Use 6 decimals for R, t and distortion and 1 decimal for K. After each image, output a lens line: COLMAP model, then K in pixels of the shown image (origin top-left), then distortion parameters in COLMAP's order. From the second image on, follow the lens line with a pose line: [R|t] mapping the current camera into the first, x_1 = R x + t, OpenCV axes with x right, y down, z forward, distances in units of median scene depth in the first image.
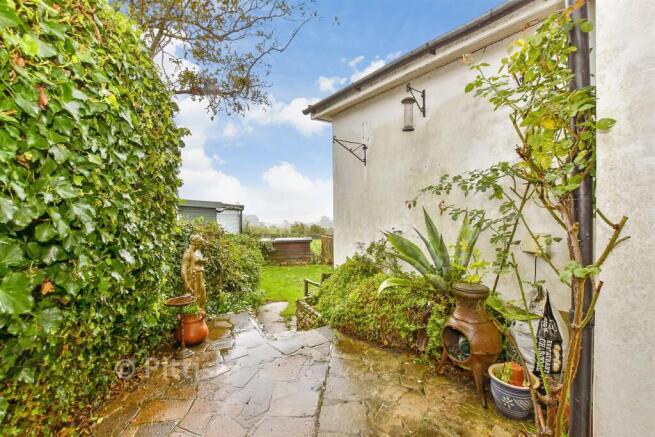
lens RADIAL K [[290.6, 0, 324.2], [0, 290.6, 215.8], [0, 0, 1]] dist [-0.033441, 0.000102]
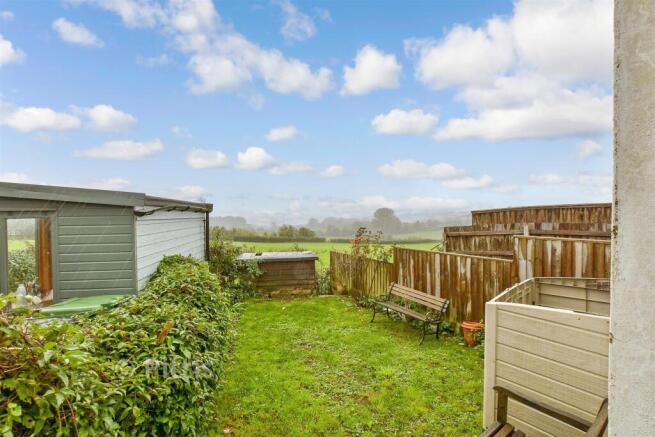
lens RADIAL K [[290.6, 0, 324.2], [0, 290.6, 215.8], [0, 0, 1]] dist [-0.033441, 0.000102]
pose [[0.999142, 0.005621, 0.041025, -0.203217], [-0.005261, 0.999947, -0.008884, -0.021011], [-0.041073, 0.008661, 0.999119, 1.240549]]
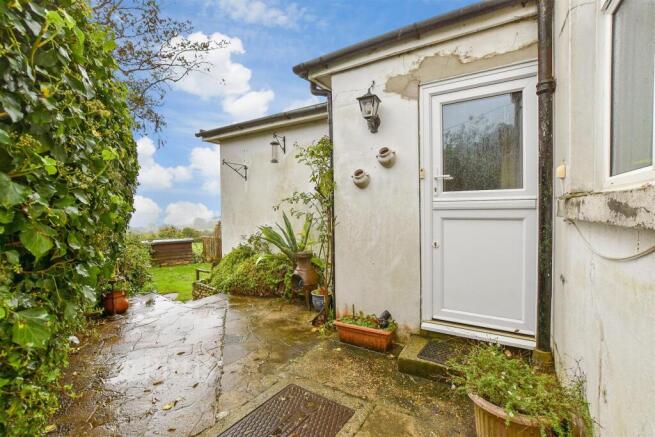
lens RADIAL K [[290.6, 0, 324.2], [0, 290.6, 215.8], [0, 0, 1]] dist [-0.033441, 0.000102]
pose [[0.916275, -0.008720, 0.400454, -0.094030], [0.010235, 0.999946, -0.001645, 0.002274], [-0.400419, 0.005606, 0.916315, -0.542498]]
